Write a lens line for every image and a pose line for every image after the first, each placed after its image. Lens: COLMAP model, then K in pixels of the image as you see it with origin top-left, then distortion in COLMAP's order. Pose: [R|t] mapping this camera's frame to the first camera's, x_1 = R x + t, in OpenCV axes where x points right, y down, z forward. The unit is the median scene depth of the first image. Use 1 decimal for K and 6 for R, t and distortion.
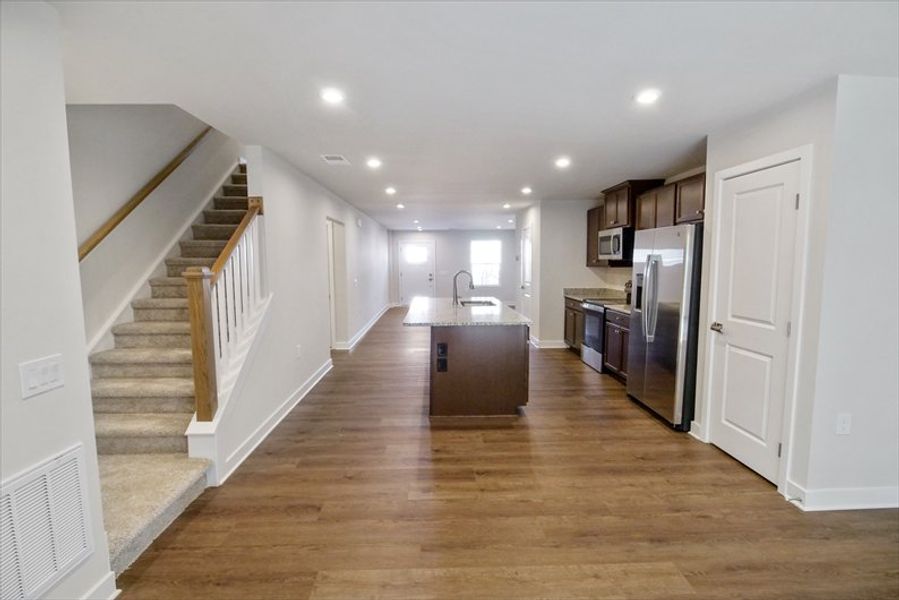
lens RADIAL K [[506.9, 0, 449.5], [0, 506.9, 300.0], [0, 0, 1]] dist [-0.001222, 0.000135]
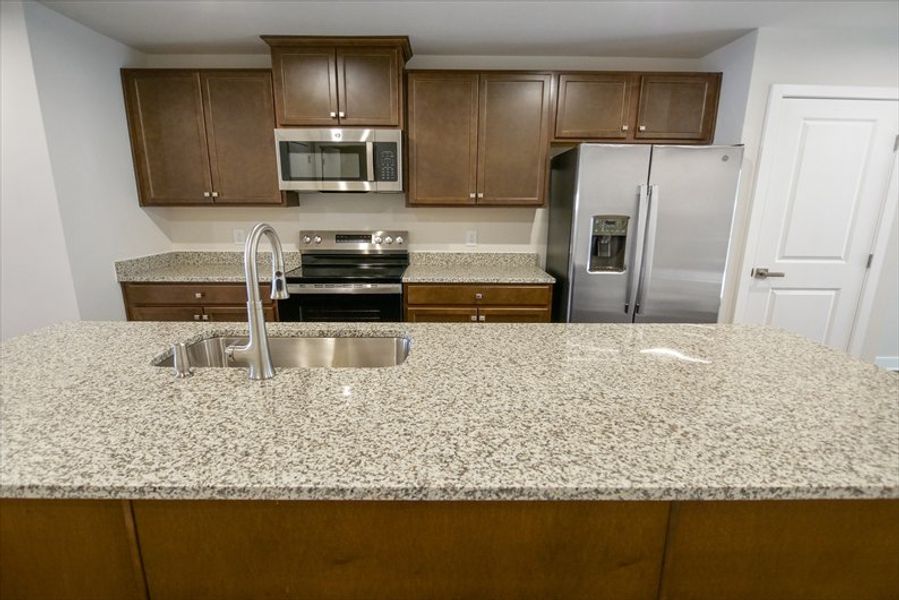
lens RADIAL K [[481.8, 0, 448.2], [0, 481.8, 321.6], [0, 0, 1]] dist [-0.009228, -0.001344]
pose [[0.018054, -0.236786, 0.971394, -0.343059], [0.071334, 0.969382, 0.234970, -0.107015], [-0.997289, 0.065052, 0.034393, 1.622462]]
